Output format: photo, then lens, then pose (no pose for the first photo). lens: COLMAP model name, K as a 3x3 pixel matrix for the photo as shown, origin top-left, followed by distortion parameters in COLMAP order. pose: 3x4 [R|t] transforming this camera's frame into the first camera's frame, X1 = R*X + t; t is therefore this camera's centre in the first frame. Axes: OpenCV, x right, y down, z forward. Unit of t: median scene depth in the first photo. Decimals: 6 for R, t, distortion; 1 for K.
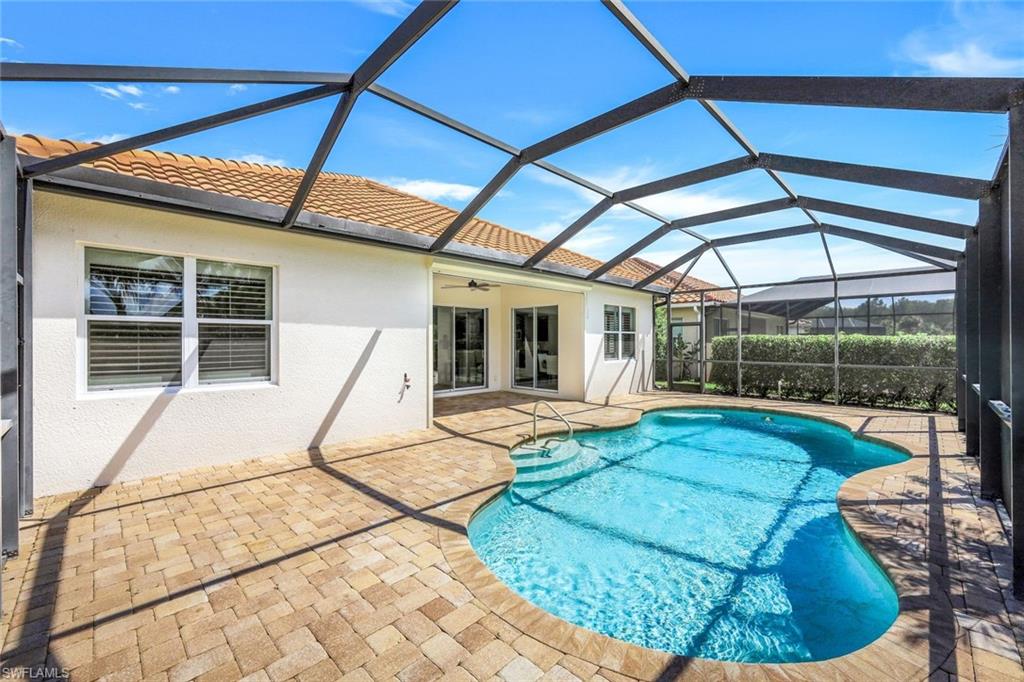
lens RADIAL K [[417.0, 0, 510.8], [0, 417.0, 340.9], [0, 0, 1]] dist [-0.000979, 0.000010]
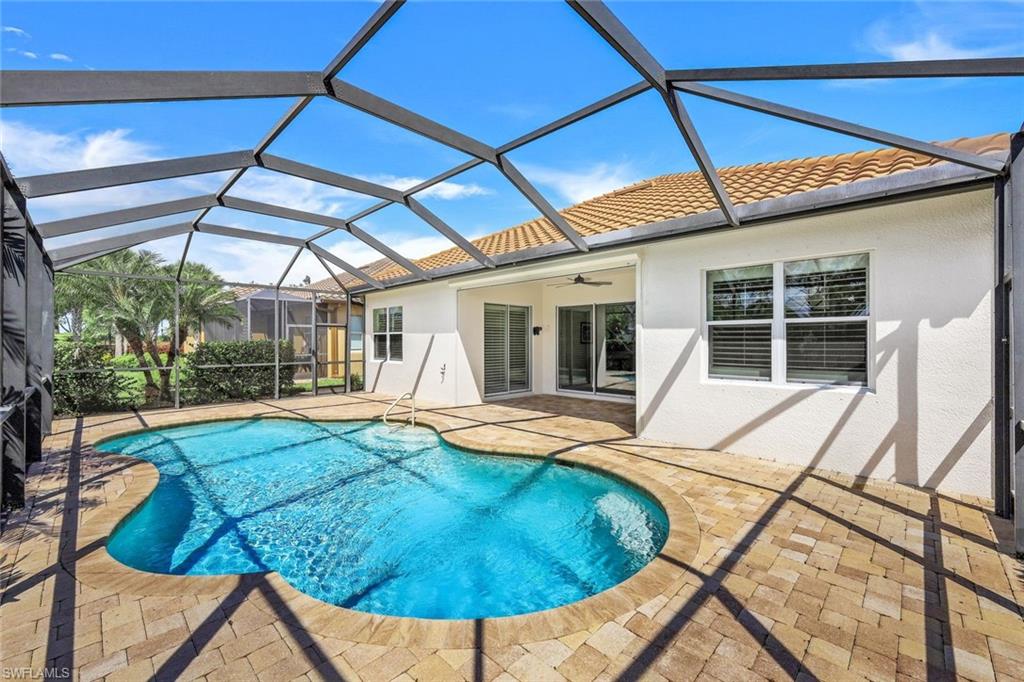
lens RADIAL K [[417.0, 0, 510.8], [0, 417.0, 340.9], [0, 0, 1]] dist [-0.000979, 0.000010]
pose [[0.013575, -0.000270, -0.999908, 0.698367], [0.003537, 0.999994, -0.000222, -0.000753], [0.999902, -0.003534, 0.013576, 0.700226]]
